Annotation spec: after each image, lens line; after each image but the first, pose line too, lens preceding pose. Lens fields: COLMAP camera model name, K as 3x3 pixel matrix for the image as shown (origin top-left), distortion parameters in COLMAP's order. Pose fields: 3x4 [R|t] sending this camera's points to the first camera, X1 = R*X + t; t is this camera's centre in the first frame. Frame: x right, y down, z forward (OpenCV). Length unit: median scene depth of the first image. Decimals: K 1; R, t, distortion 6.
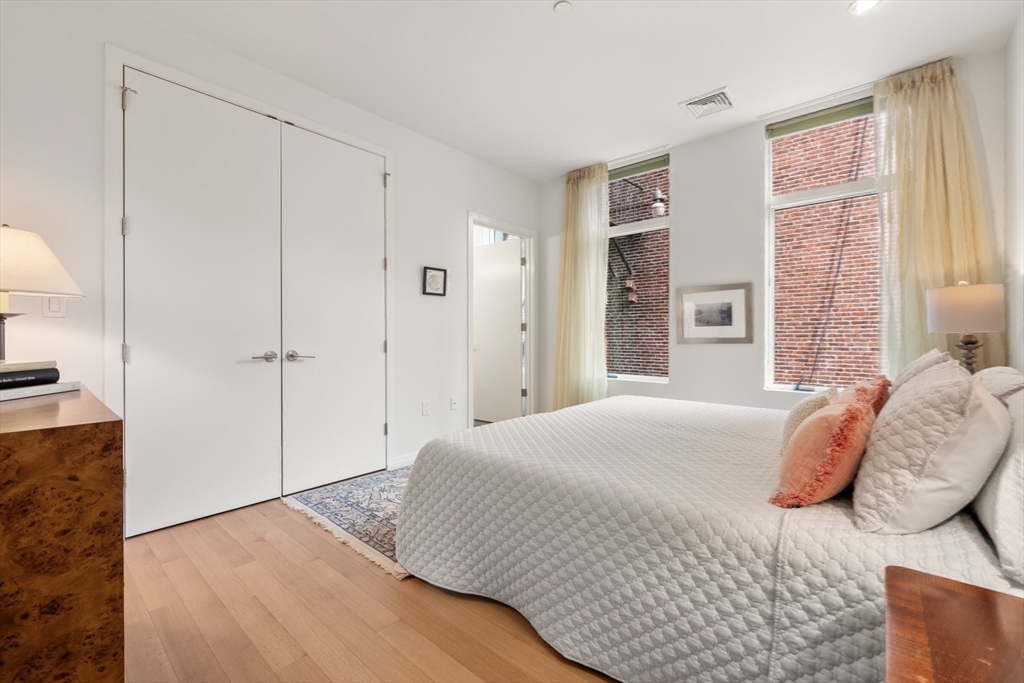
lens RADIAL K [[429.5, 0, 522.7], [0, 429.5, 338.9], [0, 0, 1]] dist [-0.002077, 0.000299]
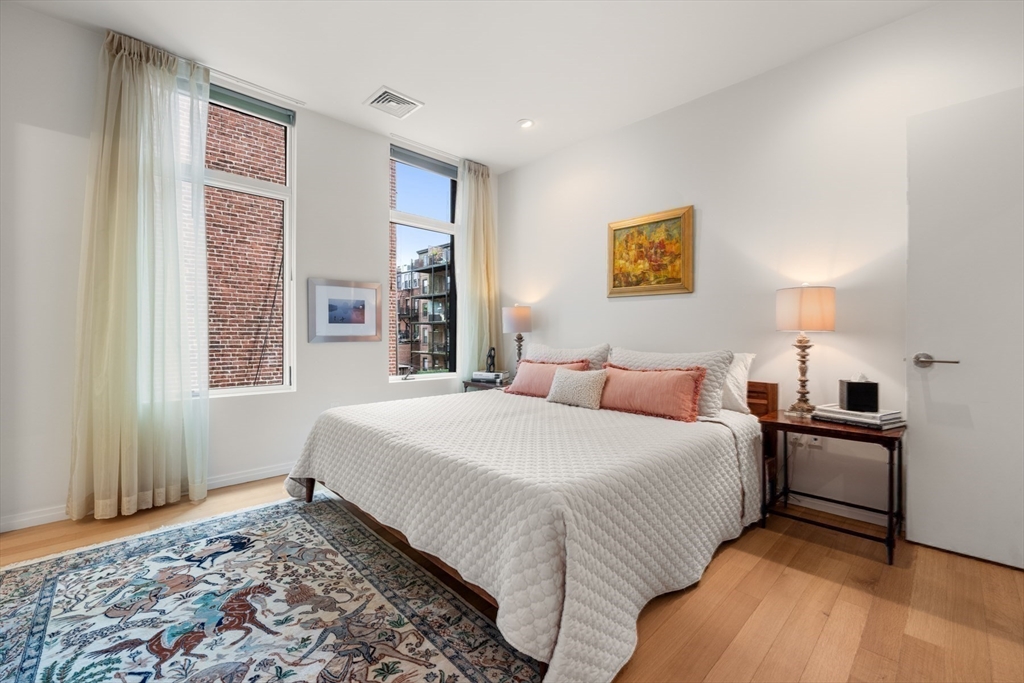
lens RADIAL K [[429.5, 0, 510.9], [0, 429.5, 339.9], [0, 0, 1]] dist [-0.002077, 0.000299]
pose [[0.099899, -0.008520, 0.994961, -0.268566], [0.000419, 0.999964, 0.008520, -0.000697], [-0.994998, -0.000435, 0.099899, 0.308052]]
